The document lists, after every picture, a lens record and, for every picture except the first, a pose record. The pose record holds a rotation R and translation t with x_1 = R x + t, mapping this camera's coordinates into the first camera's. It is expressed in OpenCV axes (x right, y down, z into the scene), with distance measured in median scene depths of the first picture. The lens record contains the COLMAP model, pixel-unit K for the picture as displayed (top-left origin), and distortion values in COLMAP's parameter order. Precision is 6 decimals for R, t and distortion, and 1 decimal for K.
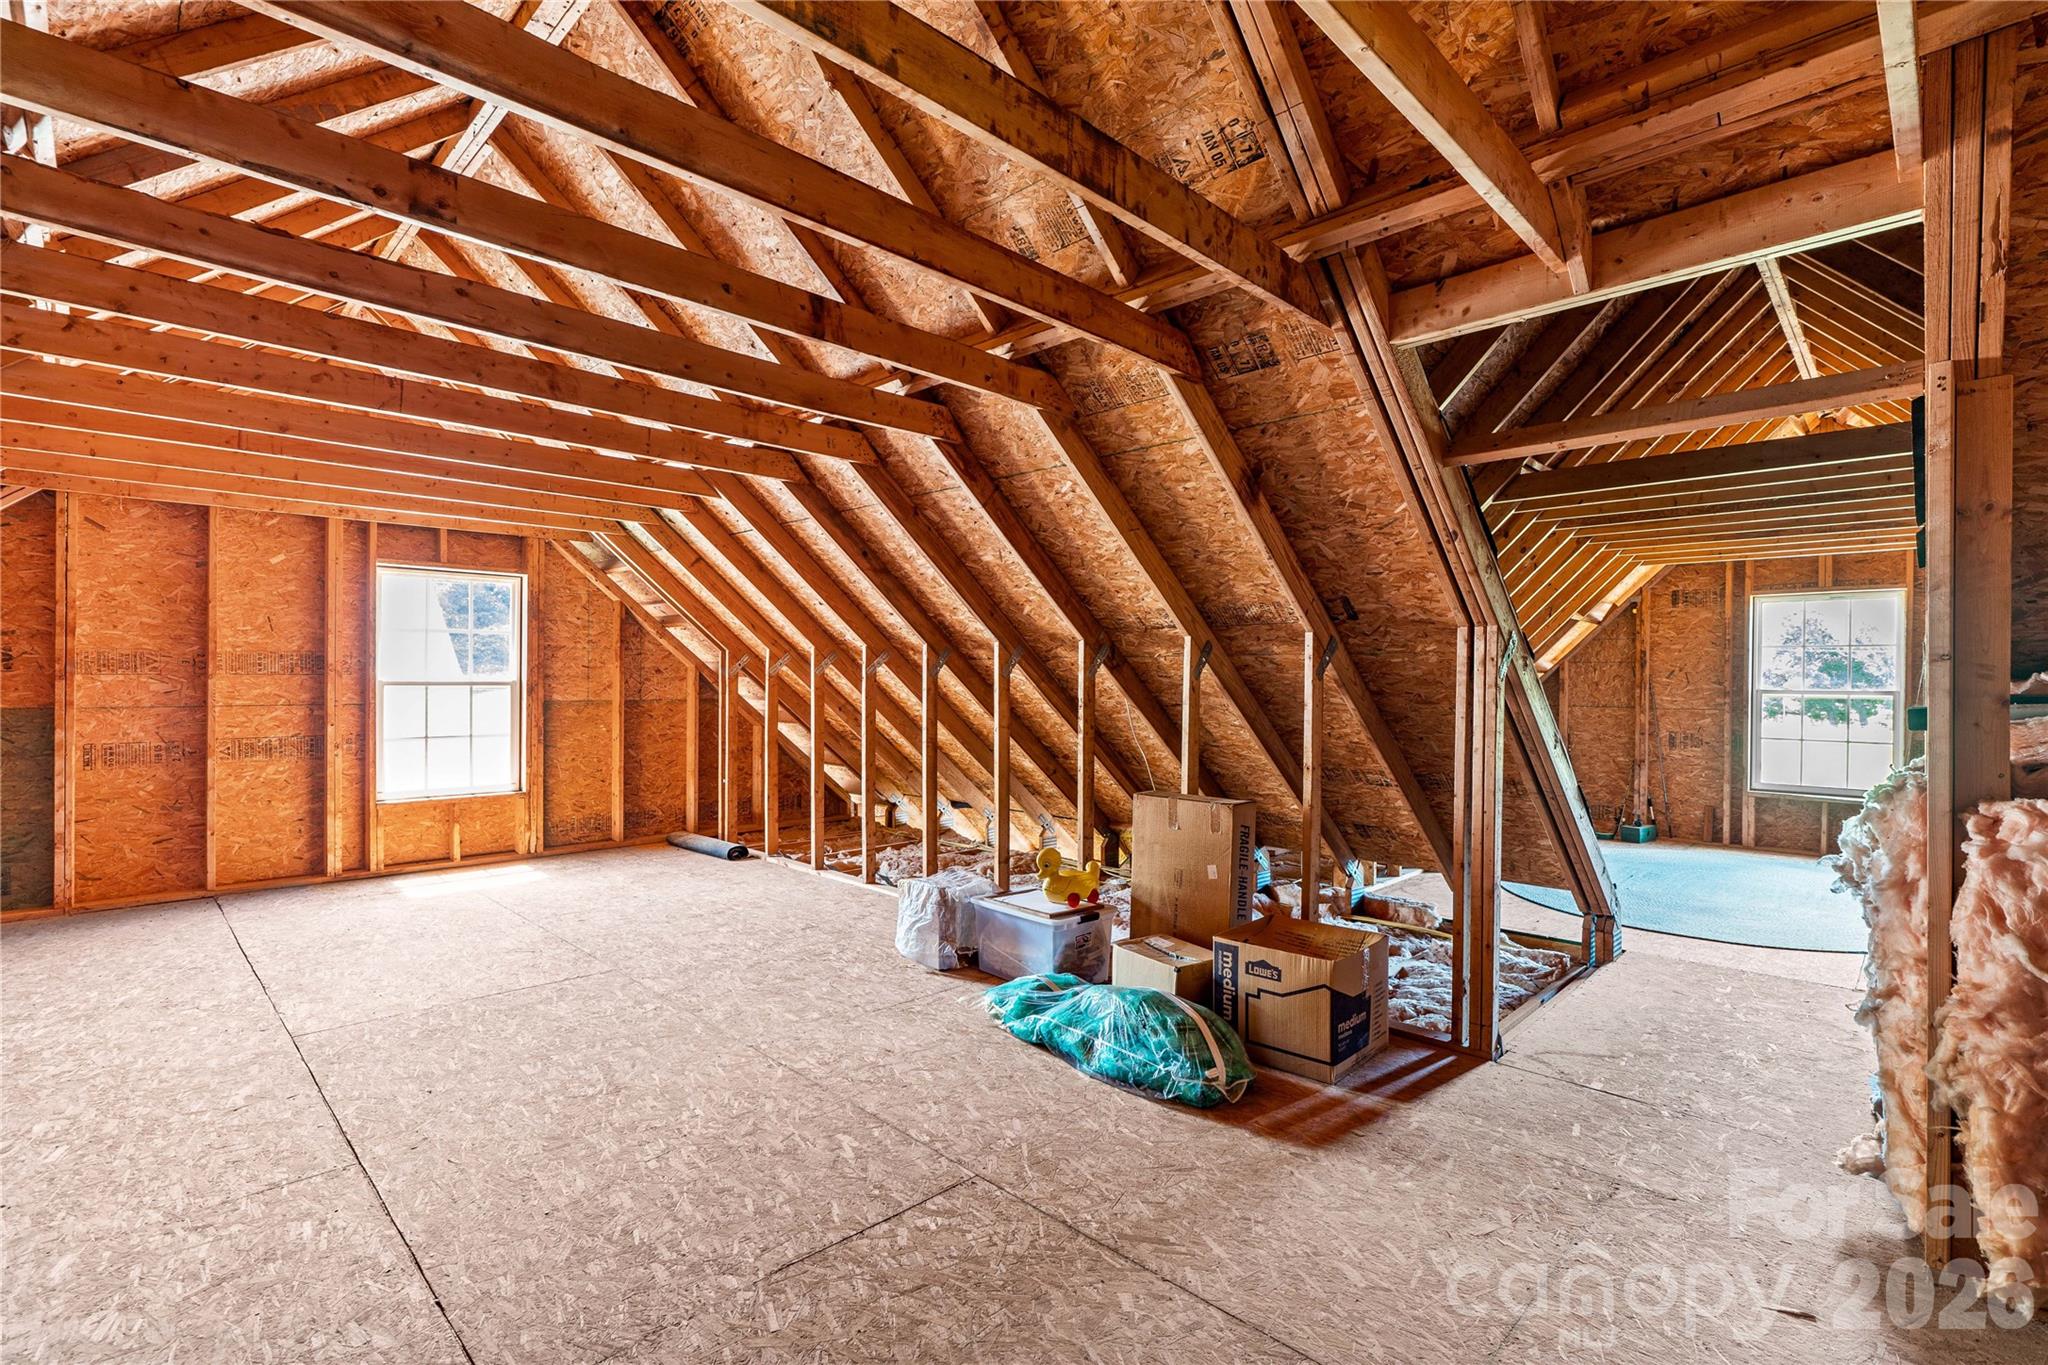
lens RADIAL K [[956.3, 0, 1018.1], [0, 956.3, 680.2], [0, 0, 1]] dist [-0.011239, 0.005045]
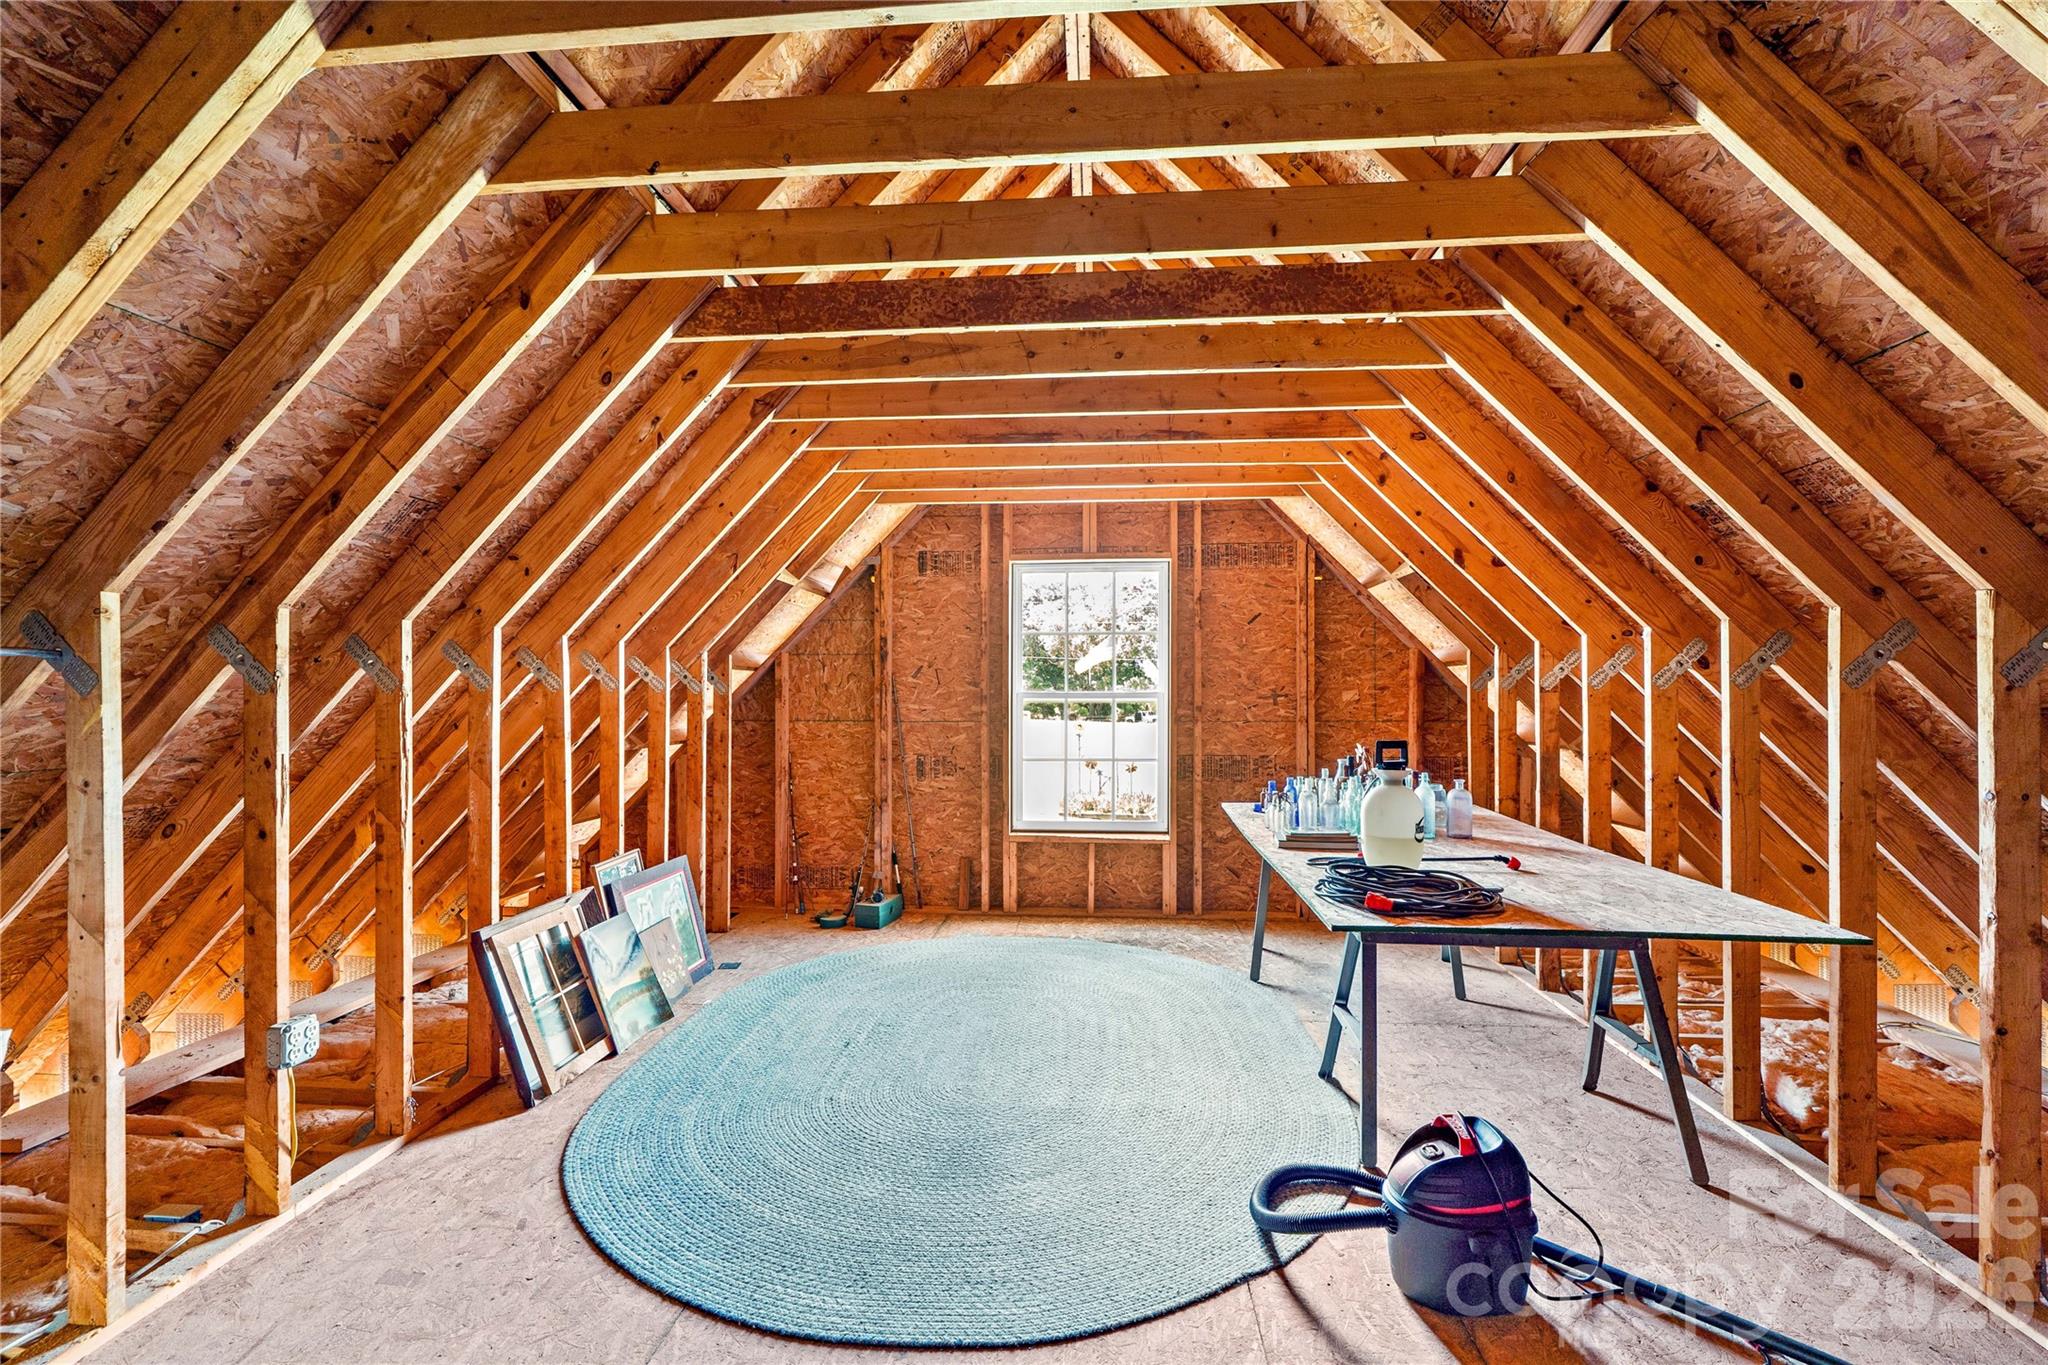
lens RADIAL K [[956.3, 0, 1025.0], [0, 956.3, 683.2], [0, 0, 1]] dist [-0.011239, 0.005045]
pose [[0.773236, -0.006411, 0.634085, 0.306744], [0.010136, 0.999946, -0.002250, 0.004559], [-0.634037, 0.008167, 0.773260, 0.416094]]
